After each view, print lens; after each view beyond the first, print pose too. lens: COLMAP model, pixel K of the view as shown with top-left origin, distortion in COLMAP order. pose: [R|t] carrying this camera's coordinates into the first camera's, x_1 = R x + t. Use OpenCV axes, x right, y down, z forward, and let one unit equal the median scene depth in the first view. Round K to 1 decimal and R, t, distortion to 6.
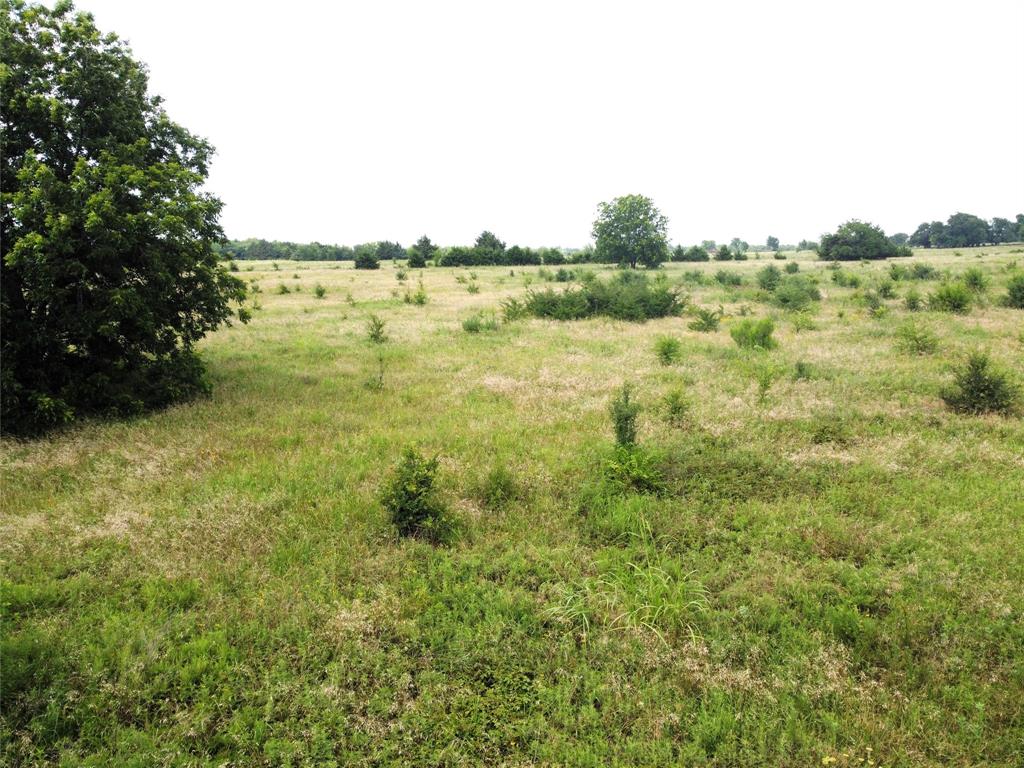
lens RADIAL K [[771.0, 0, 510.7], [0, 771.0, 373.6], [0, 0, 1]] dist [-0.022894, 0.001926]
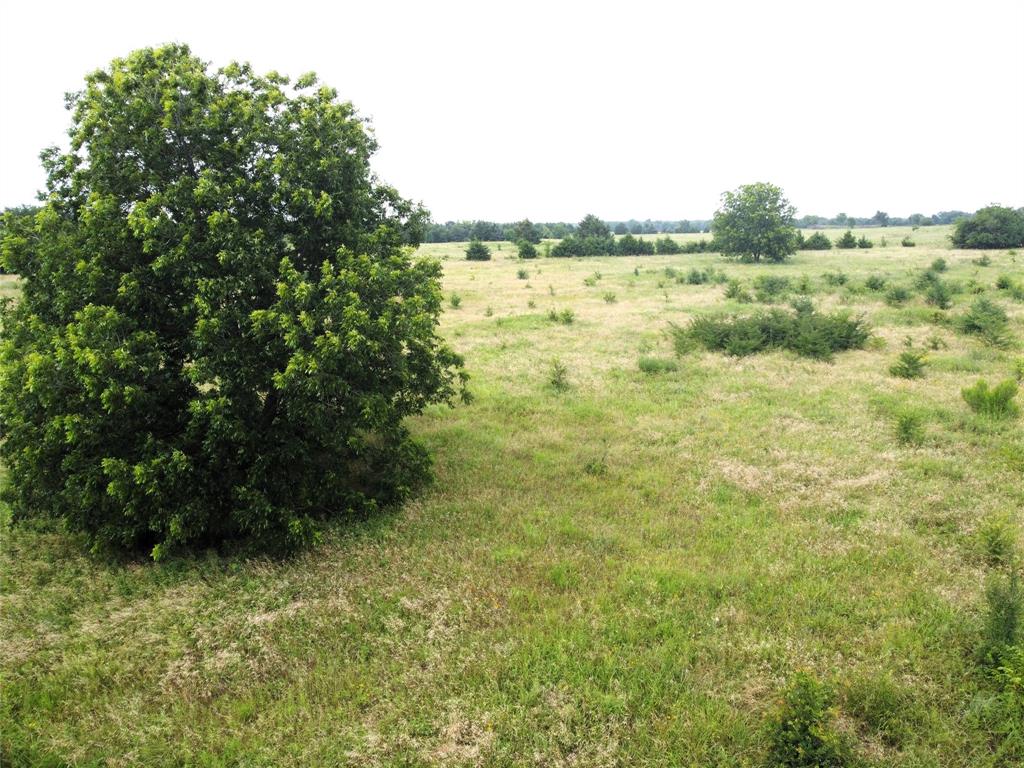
lens RADIAL K [[771.0, 0, 488.8], [0, 771.0, 357.9], [0, 0, 1]] dist [-0.022894, 0.001926]
pose [[0.993790, 0.019832, -0.109491, -0.291193], [-0.016299, 0.999320, 0.033066, -0.203595], [0.110073, -0.031076, 0.993438, 0.101378]]
